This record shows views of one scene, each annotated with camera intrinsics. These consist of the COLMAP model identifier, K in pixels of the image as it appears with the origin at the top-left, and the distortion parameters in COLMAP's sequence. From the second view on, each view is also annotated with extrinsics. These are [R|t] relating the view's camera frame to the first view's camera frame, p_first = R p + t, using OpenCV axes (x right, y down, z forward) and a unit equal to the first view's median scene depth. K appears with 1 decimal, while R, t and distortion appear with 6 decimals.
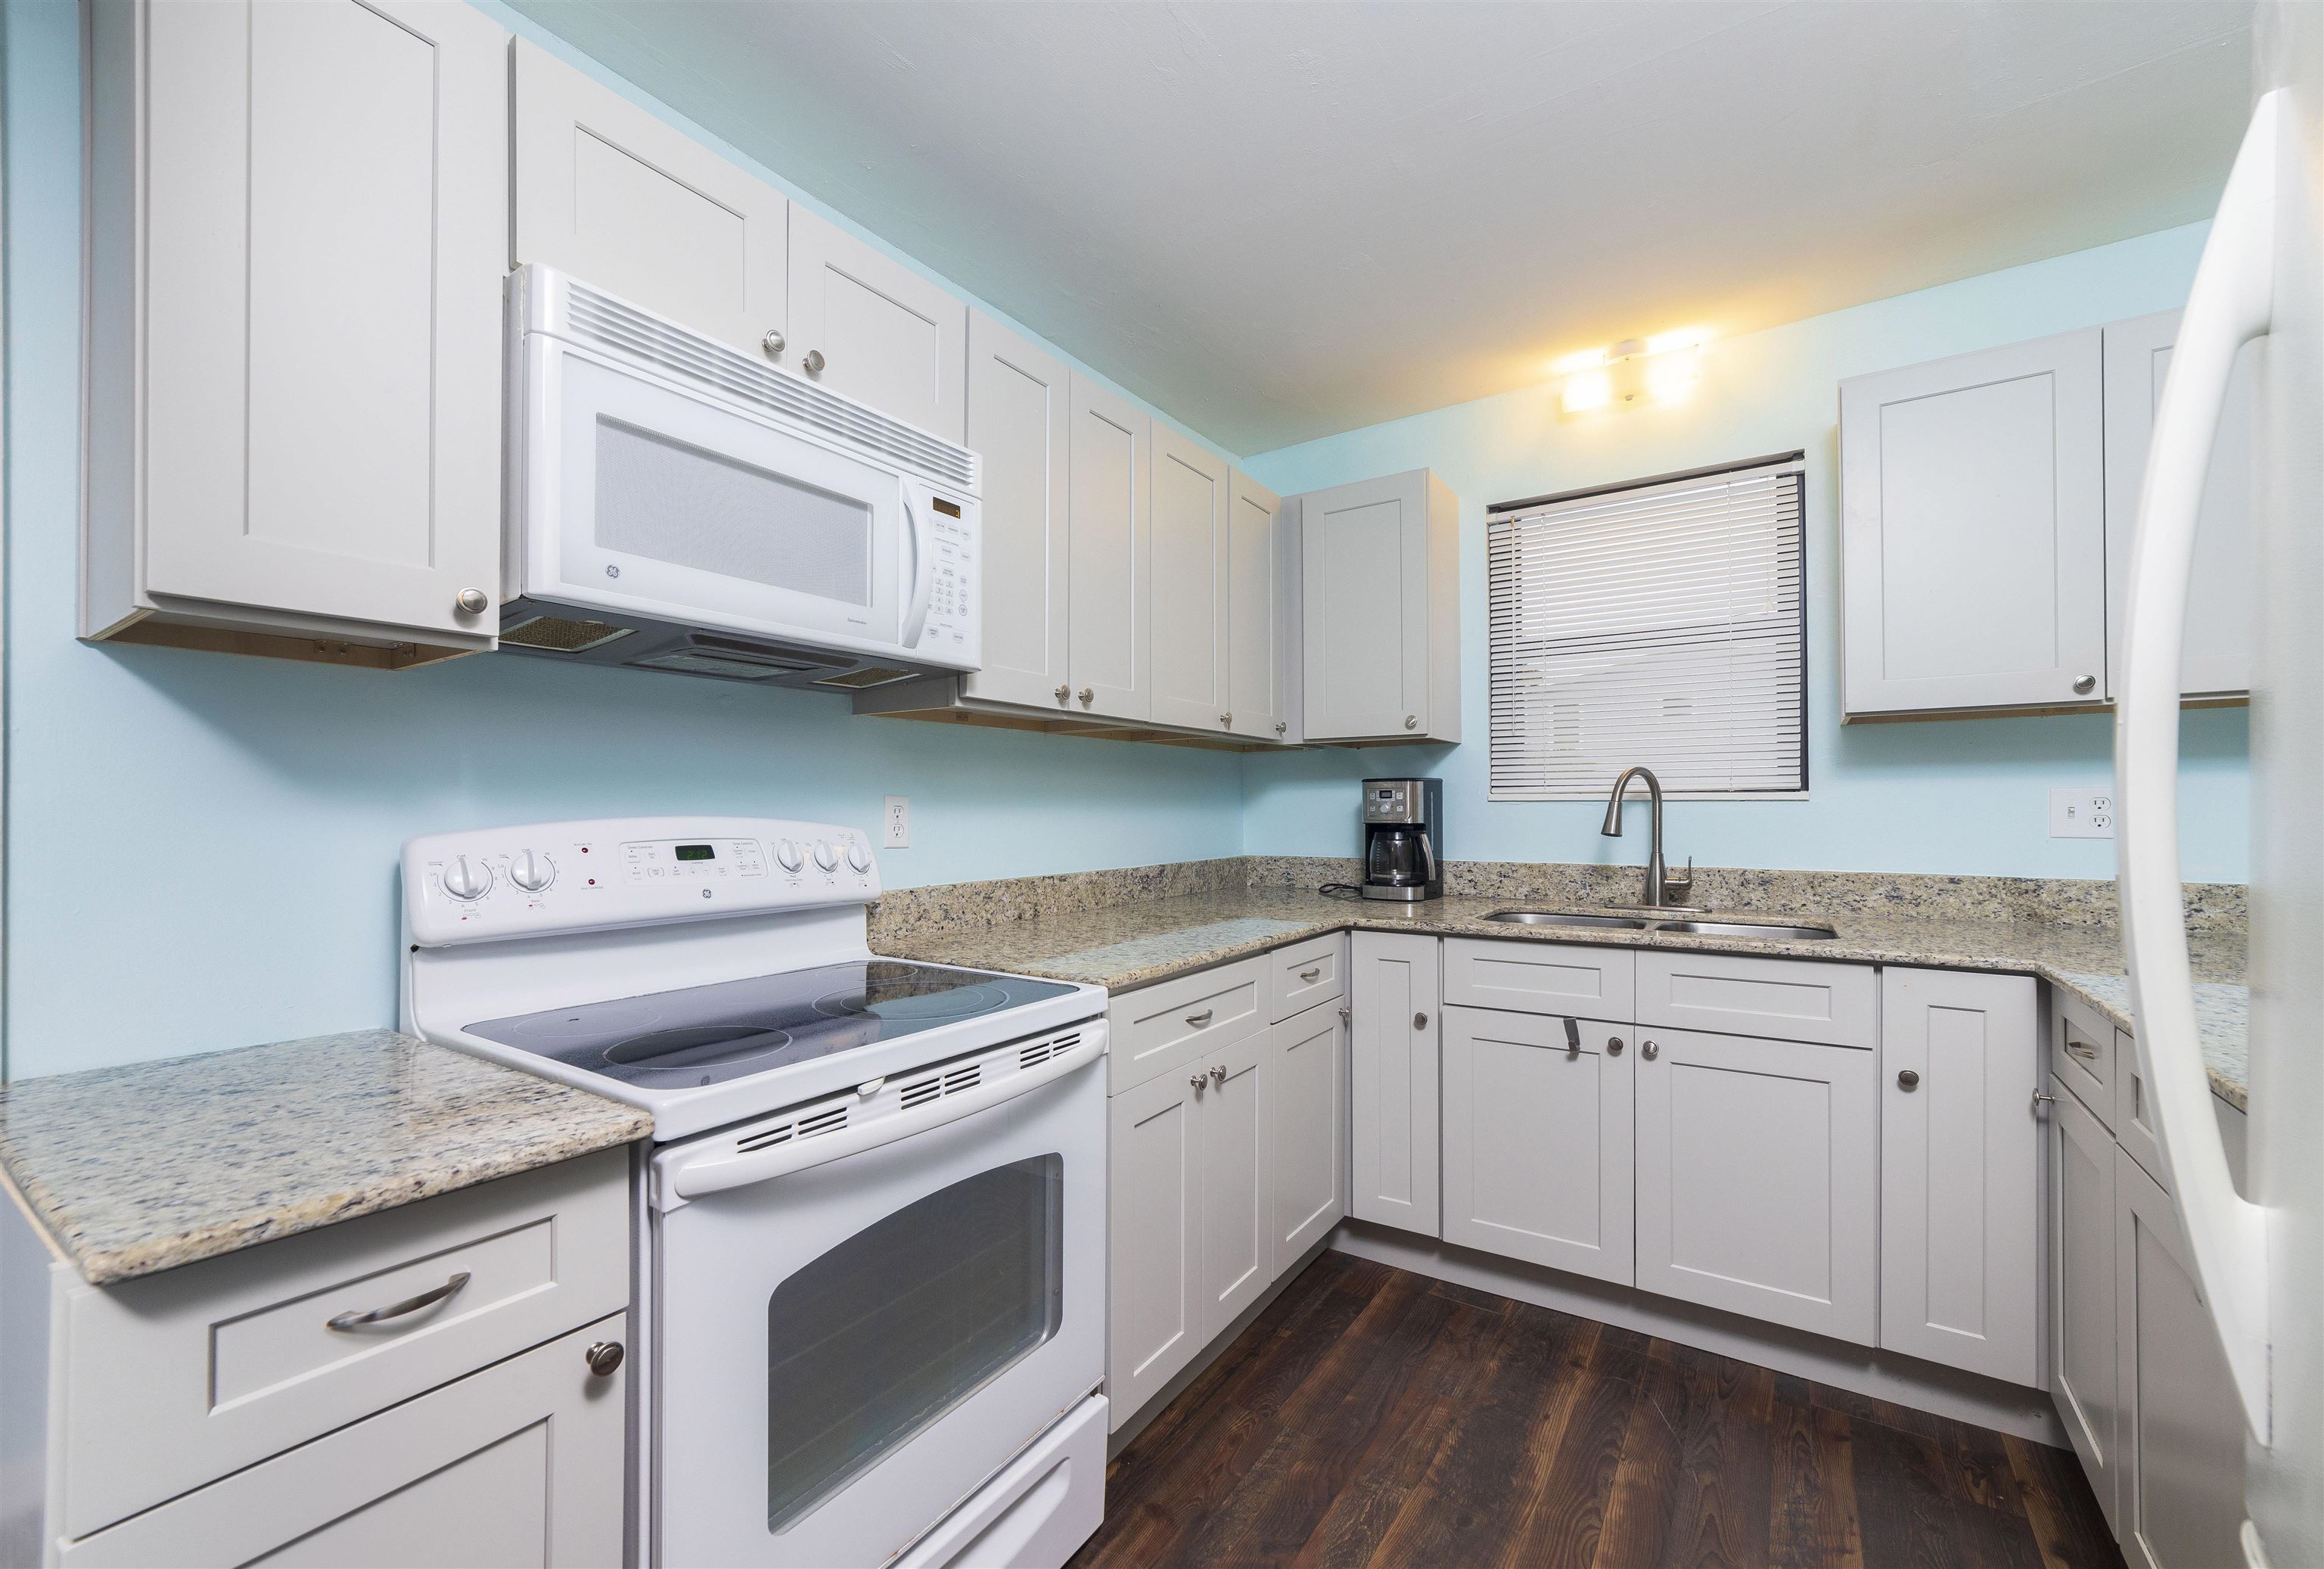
lens RADIAL K [[913.7, 0, 1155.1], [0, 913.7, 800.4], [0, 0, 1]] dist [0.009913, 0.000356]
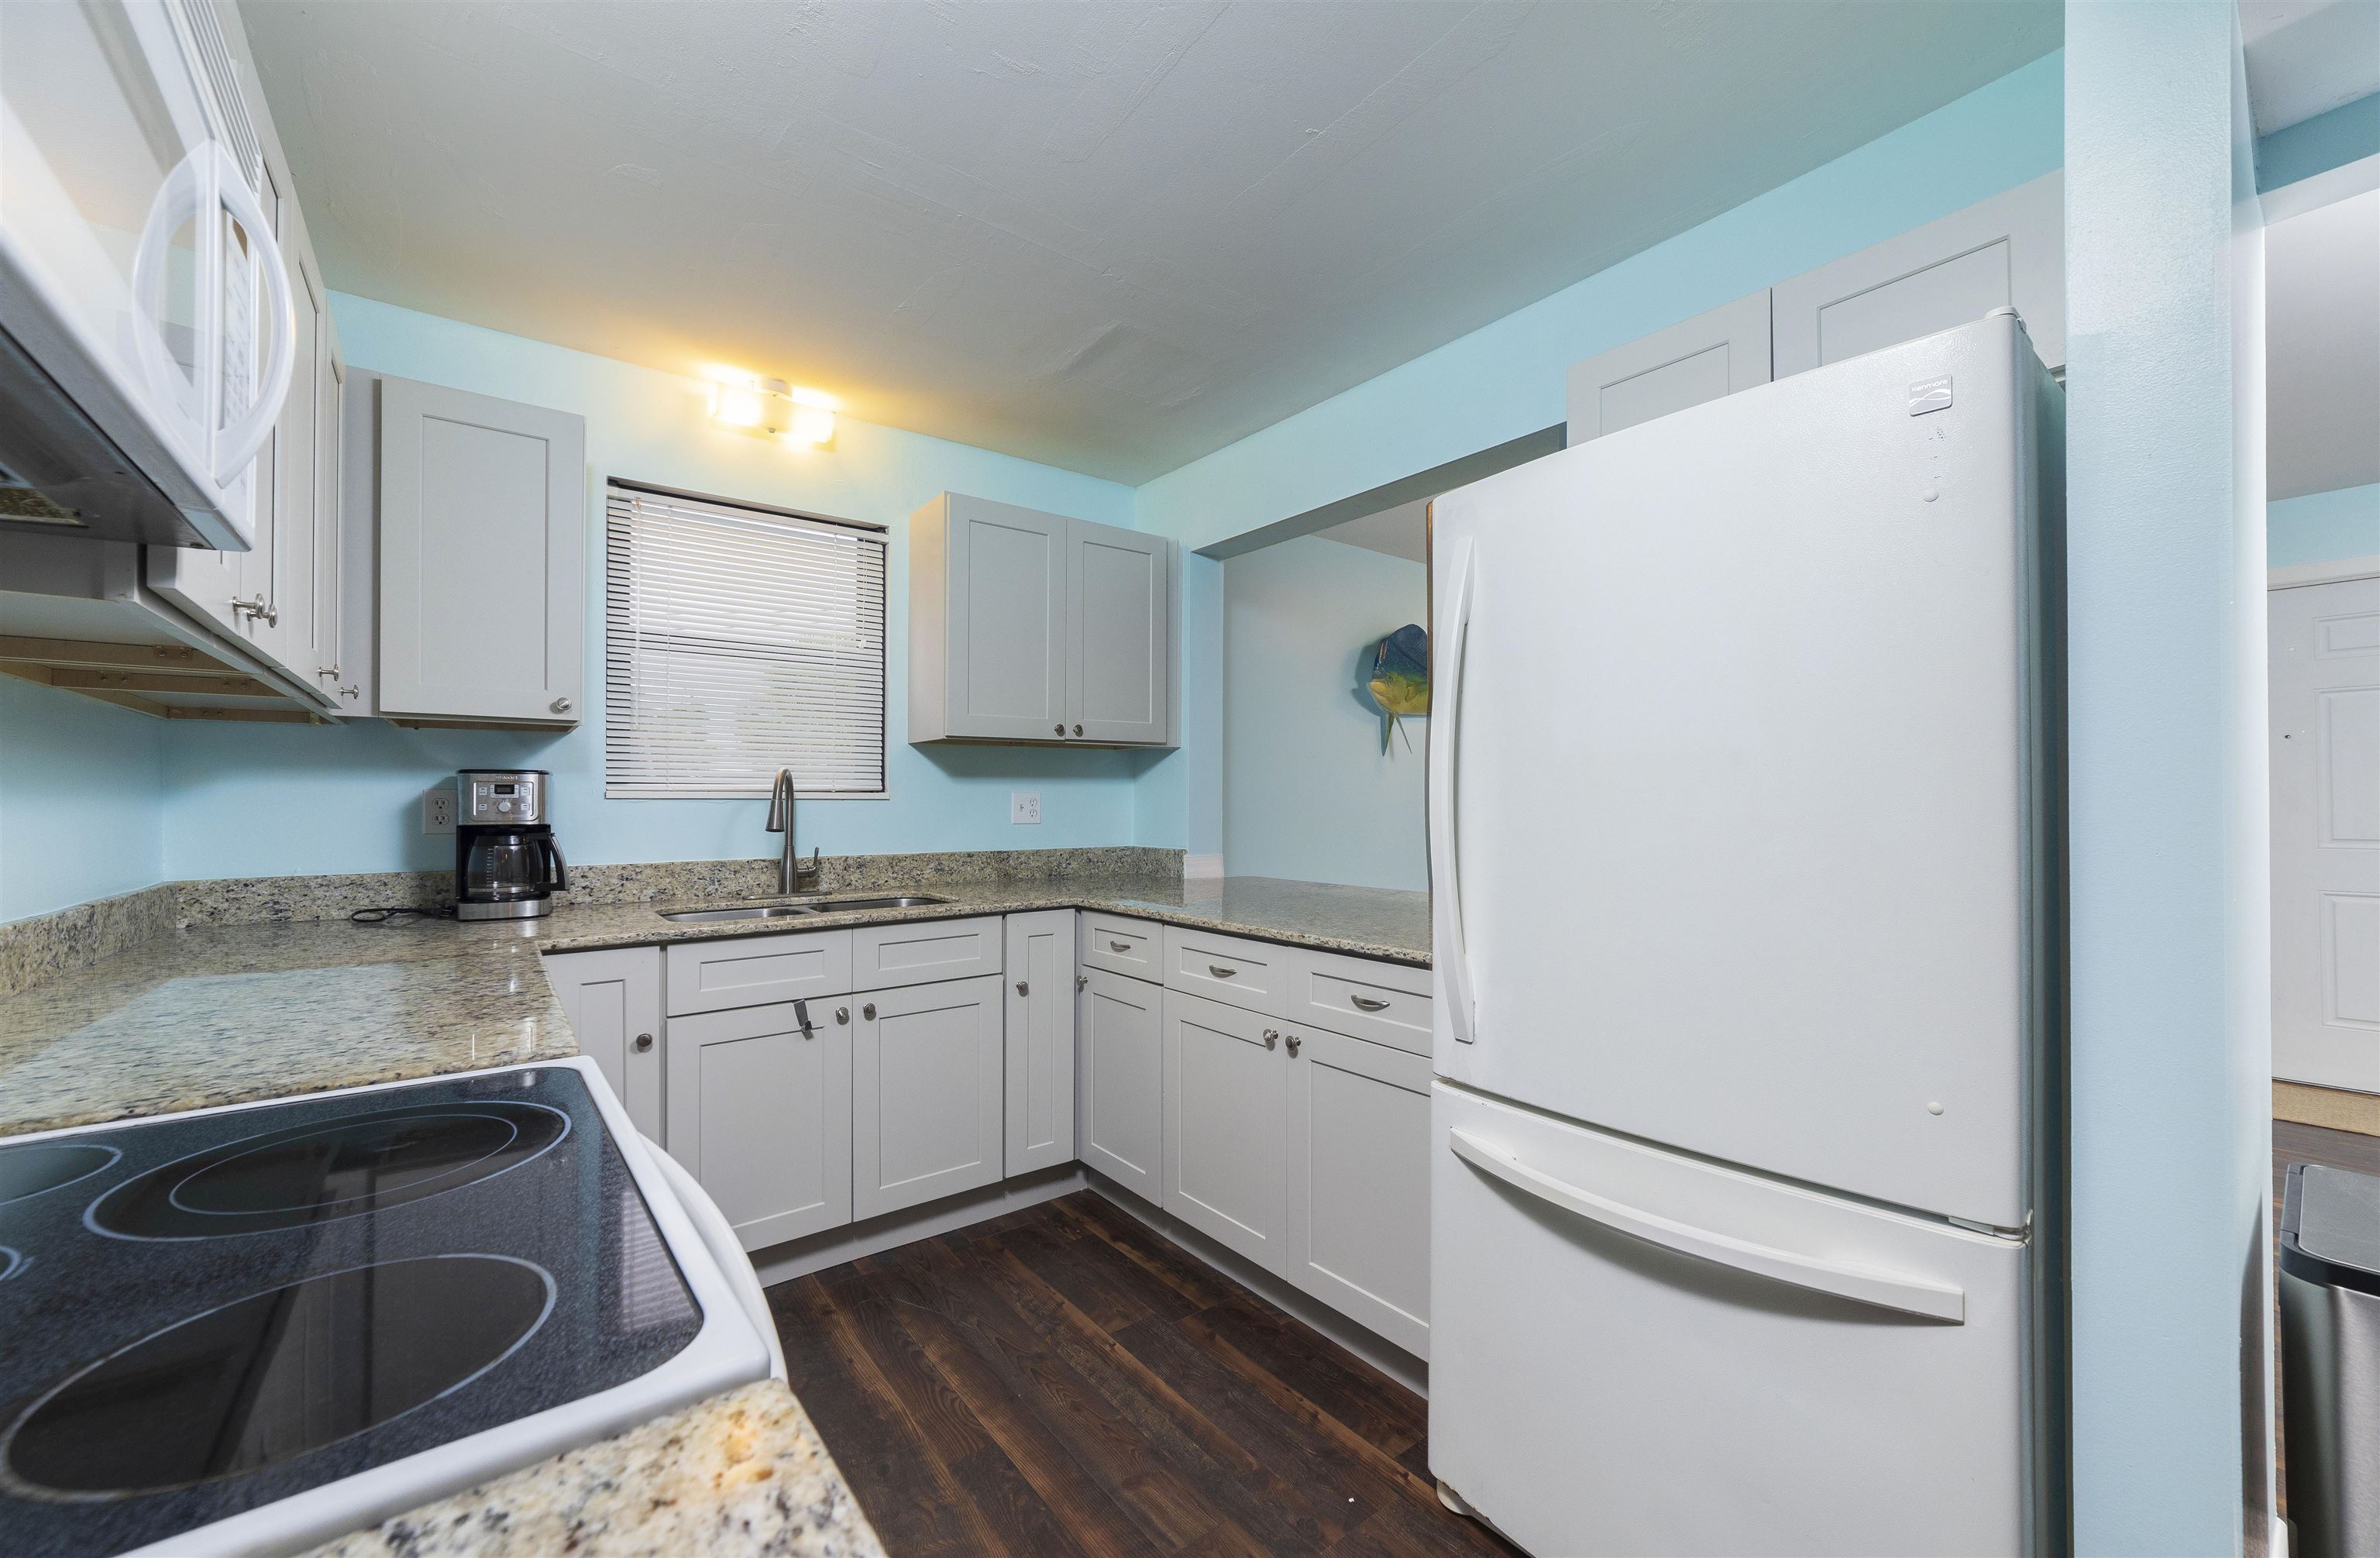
lens RADIAL K [[860.3, 0, 1197.2], [0, 860.3, 793.4], [0, 0, 1]] dist [0.000163, 0.000014]
pose [[0.363403, 0.012532, 0.931548, -0.251900], [-0.006388, 0.999920, -0.010959, 0.001643], [-0.931610, -0.001968, 0.363454, 0.157163]]
